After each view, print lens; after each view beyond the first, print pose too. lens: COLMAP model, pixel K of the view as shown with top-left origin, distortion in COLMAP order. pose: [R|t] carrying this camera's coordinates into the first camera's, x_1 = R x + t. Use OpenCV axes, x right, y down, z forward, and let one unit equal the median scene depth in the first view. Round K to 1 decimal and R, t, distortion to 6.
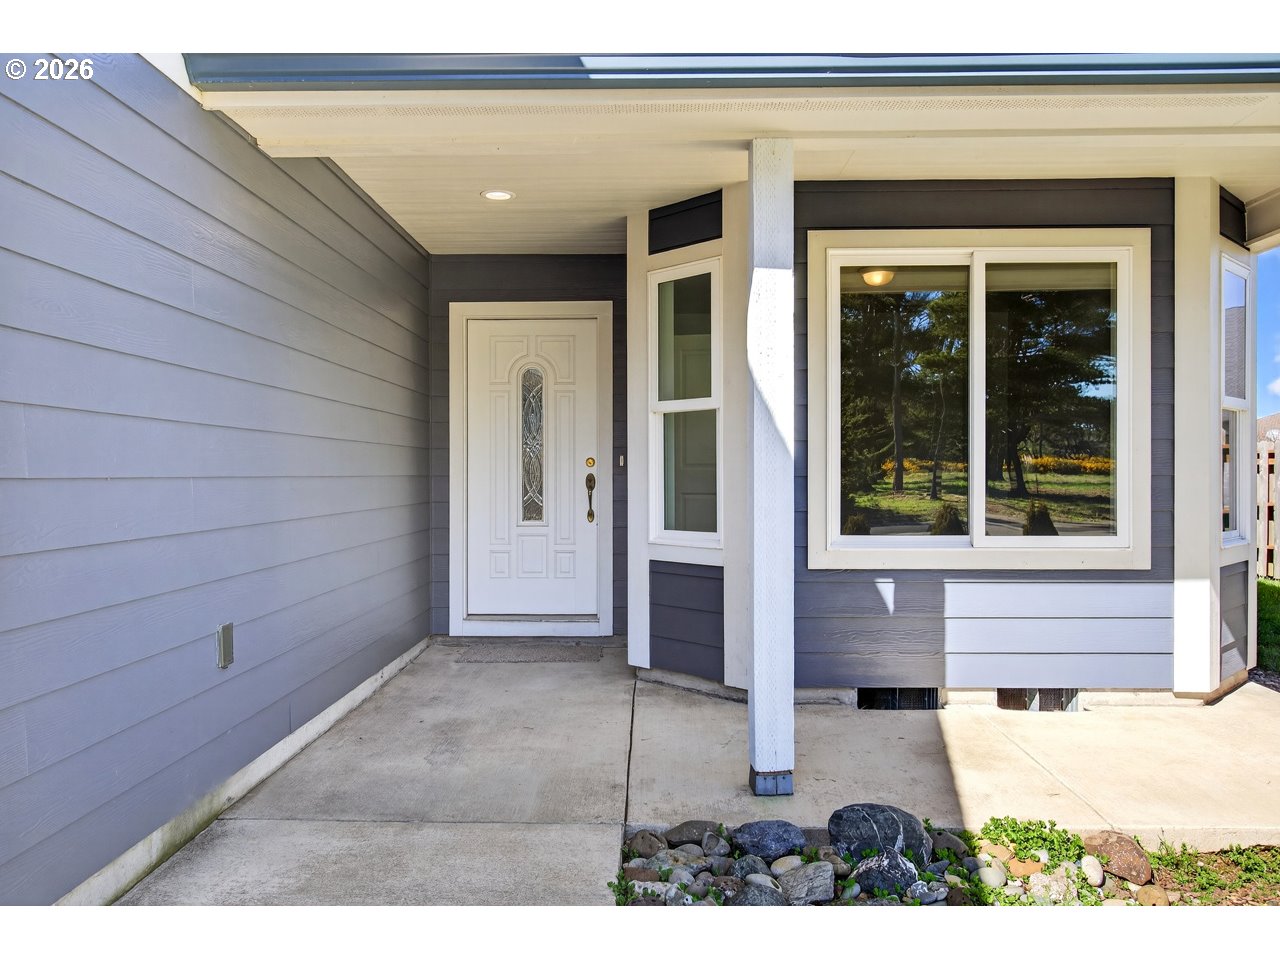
lens RADIAL K [[972.3, 0, 636.9], [0, 972.3, 471.1], [0, 0, 1]] dist [-0.001709, -0.006460]
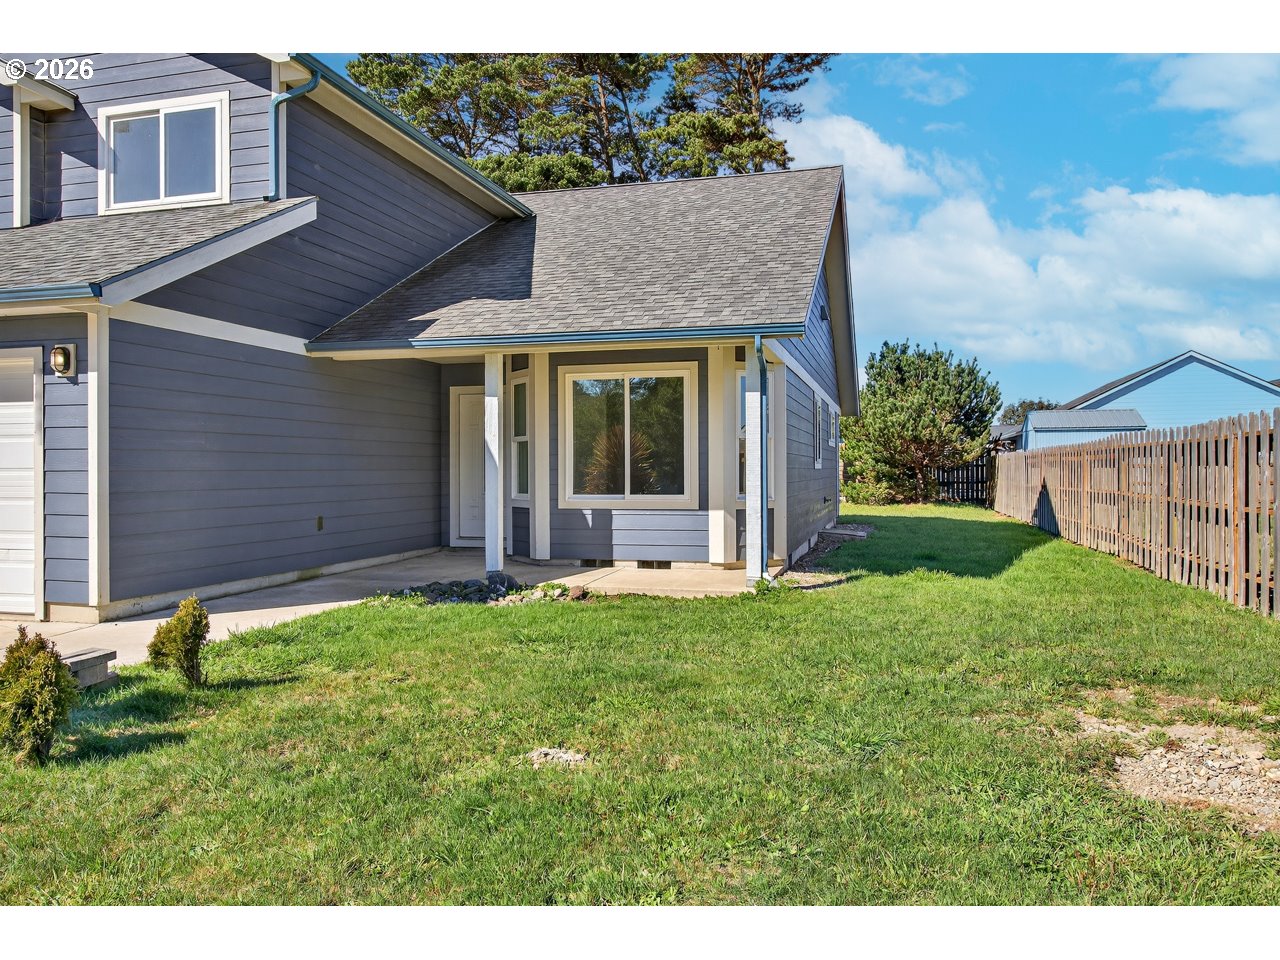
lens RADIAL K [[972.3, 0, 635.2], [0, 972.3, 468.5], [0, 0, 1]] dist [-0.001709, -0.006460]
pose [[0.971003, -0.004078, -0.239031, 0.928383], [0.001285, 0.999929, -0.011840, 0.032414], [0.239062, 0.011190, 0.970940, -1.267809]]
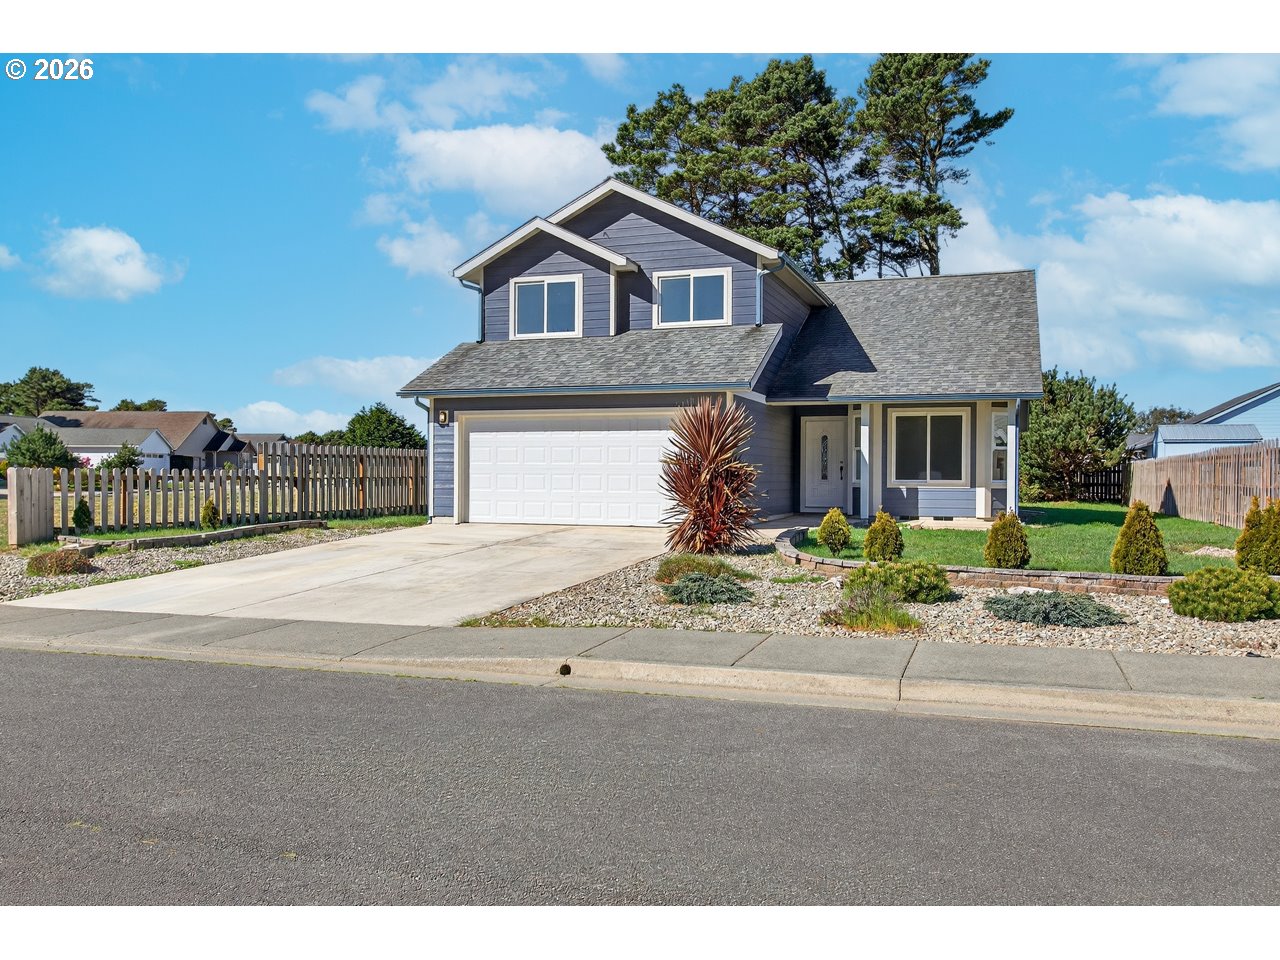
lens RADIAL K [[1075.1, 0, 637.5], [0, 1075.1, 486.1], [0, 0, 1]] dist [0.005898, -0.002680]
pose [[0.952877, 0.007449, -0.303265, 0.565780], [-0.008792, 0.999957, -0.003062, 0.120327], [0.303229, 0.005584, 0.952901, -3.842905]]
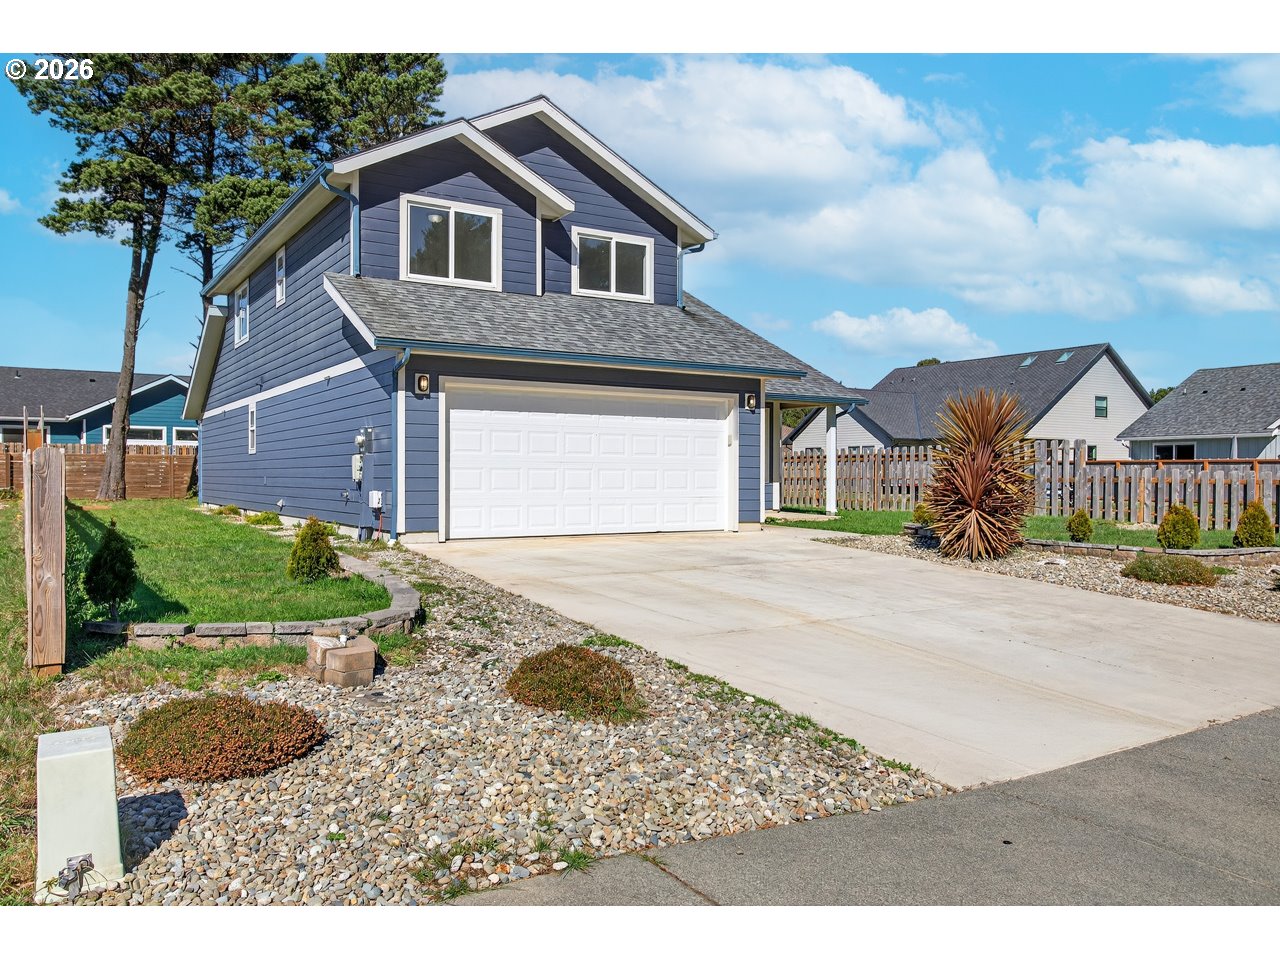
lens RADIAL K [[972.3, 0, 634.5], [0, 972.3, 483.0], [0, 0, 1]] dist [-0.001709, -0.006460]
pose [[0.829379, -0.001230, 0.558685, -2.524704], [0.003822, 0.999987, -0.003473, 0.114530], [-0.558673, 0.005016, 0.829373, -2.418507]]
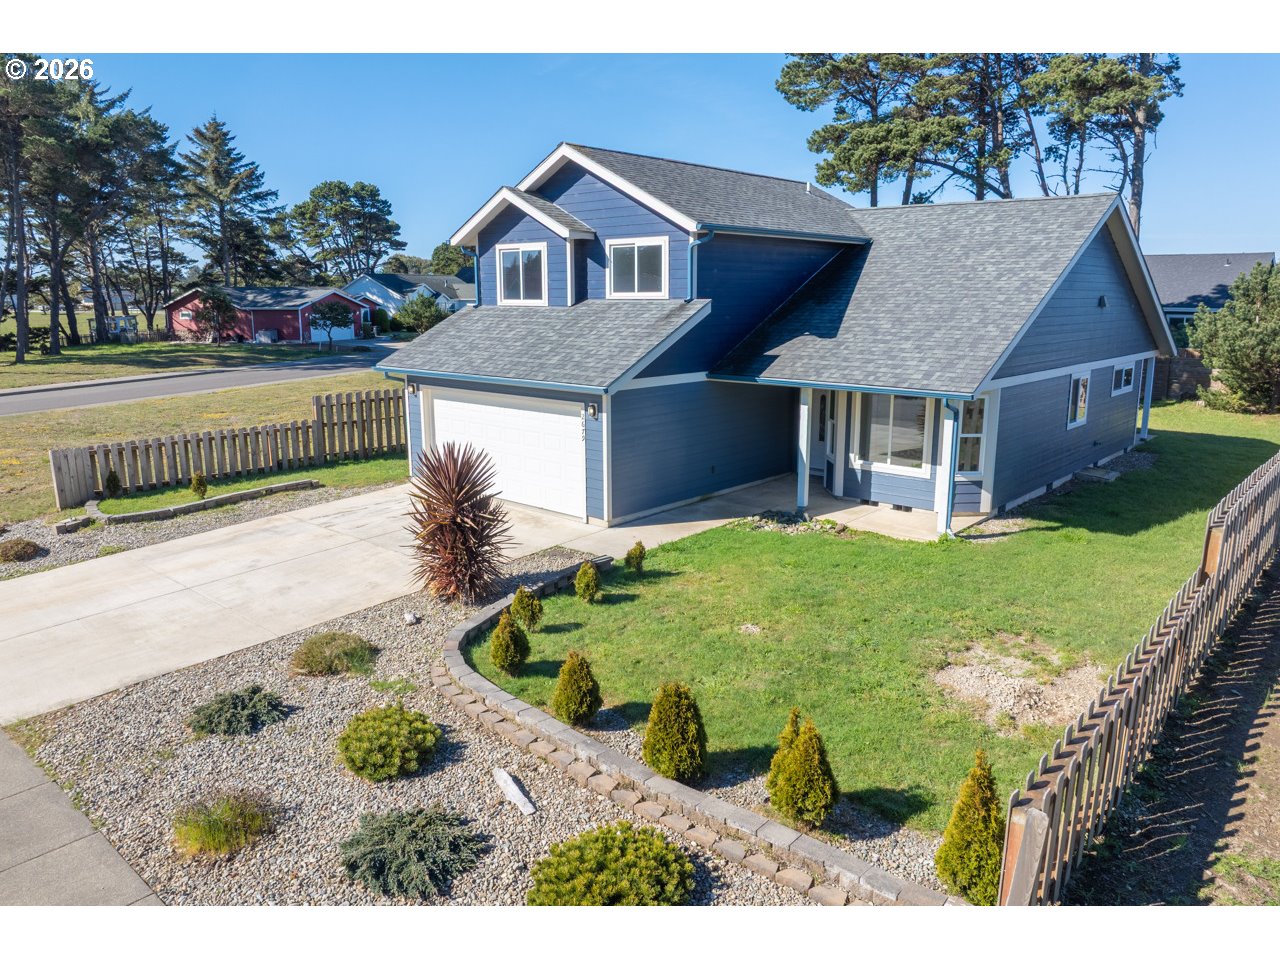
lens RADIAL K [[911.7, 0, 638.3], [0, 911.7, 483.8], [0, 0, 1]] dist [-0.034343, -0.001319]
pose [[0.756756, 0.135042, -0.639597, 1.915820], [-0.005644, 0.979743, 0.200180, -0.573491], [0.653673, -0.147878, 0.742188, -2.337488]]
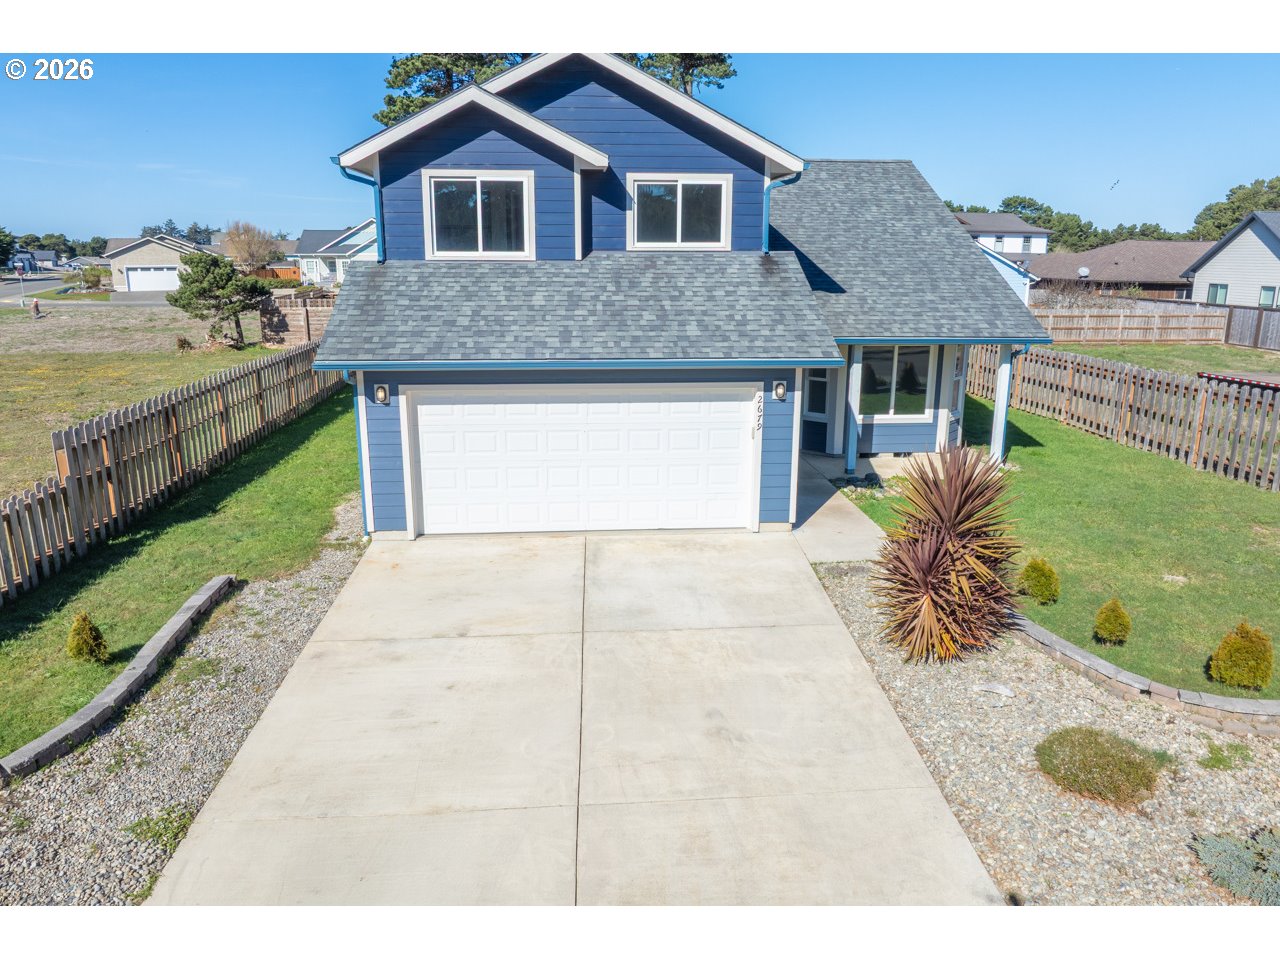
lens RADIAL K [[911.7, 0, 637.8], [0, 911.7, 484.7], [0, 0, 1]] dist [-0.034343, -0.001319]
pose [[0.993146, -0.024491, 0.114286, -1.103927], [-0.003052, 0.972033, 0.234823, -0.521607], [-0.116841, -0.233562, 0.965296, -2.517819]]
